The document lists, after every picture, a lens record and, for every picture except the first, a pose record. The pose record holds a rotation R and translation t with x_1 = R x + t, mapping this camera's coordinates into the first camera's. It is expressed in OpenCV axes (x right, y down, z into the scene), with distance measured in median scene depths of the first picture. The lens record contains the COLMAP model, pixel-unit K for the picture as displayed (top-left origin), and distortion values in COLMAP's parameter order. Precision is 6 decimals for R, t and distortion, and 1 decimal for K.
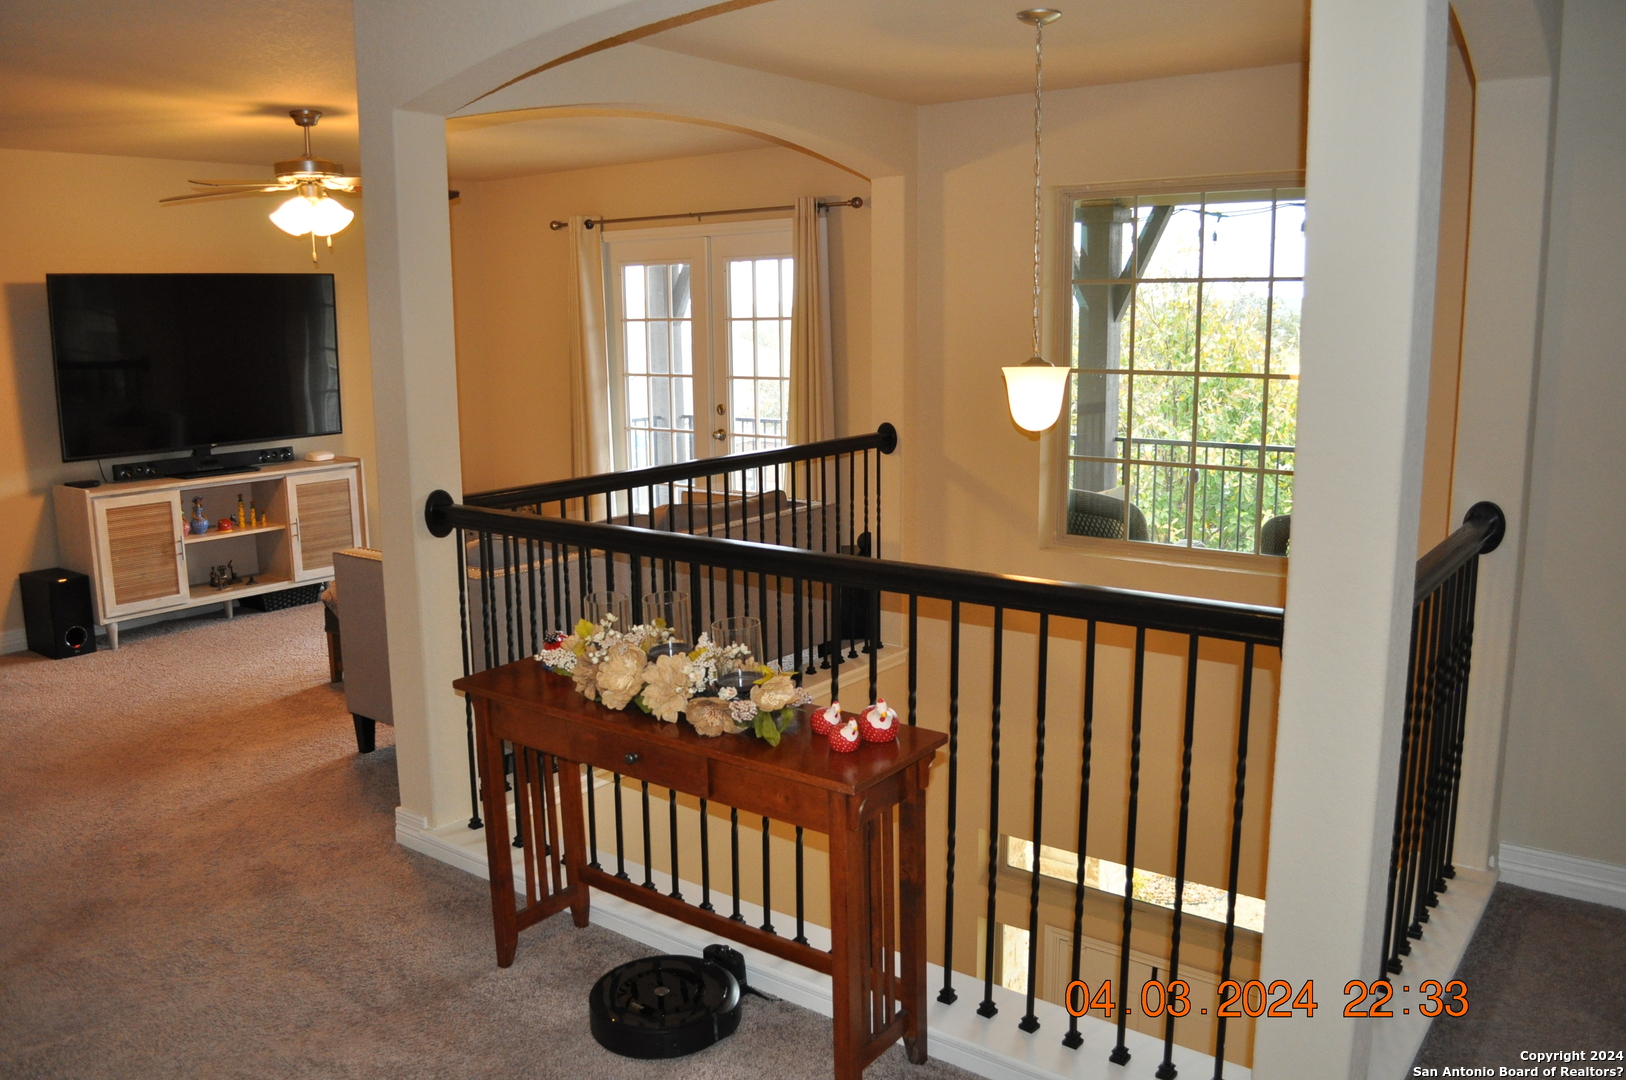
lens RADIAL K [[1284.4, 0, 808.7], [0, 1284.4, 535.6], [0, 0, 1]] dist [-0.077634, 0.015116]
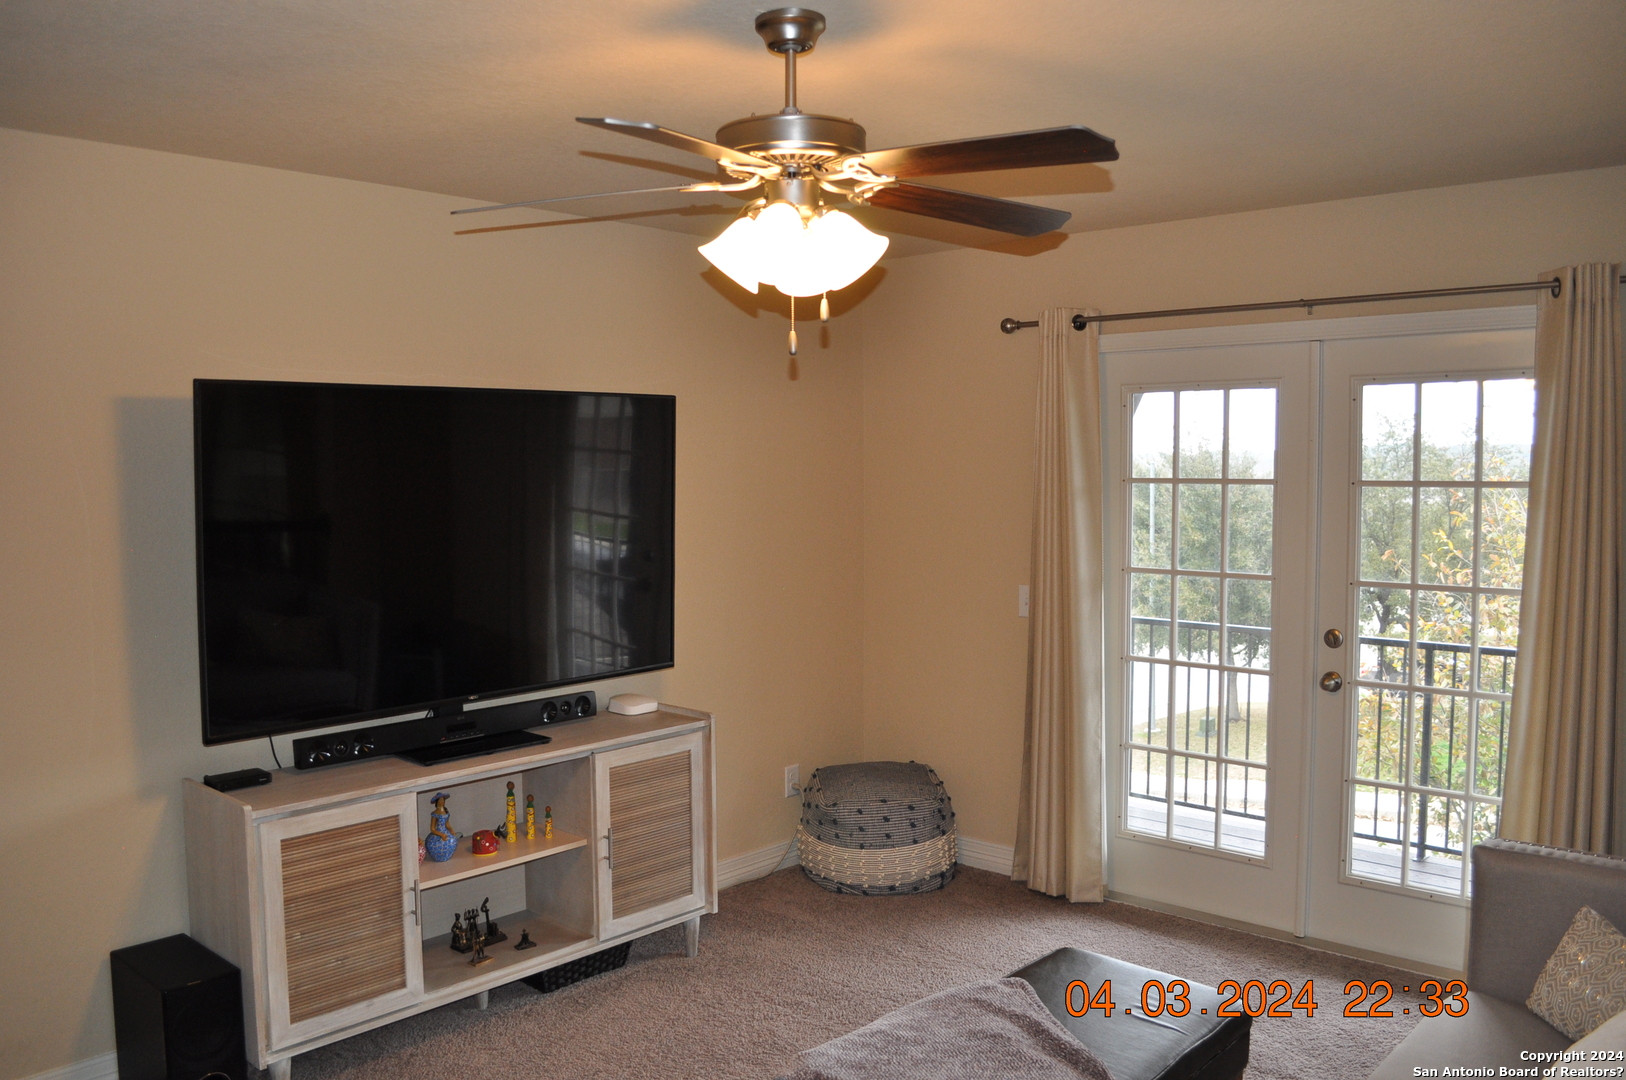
lens RADIAL K [[1284.4, 0, 817.4], [0, 1284.4, 547.5], [0, 0, 1]] dist [-0.077634, 0.015116]
pose [[0.996546, 0.016128, -0.081461, -0.288370], [-0.024275, 0.994687, -0.100040, -0.087726], [0.079415, 0.101672, 0.991643, 0.473350]]
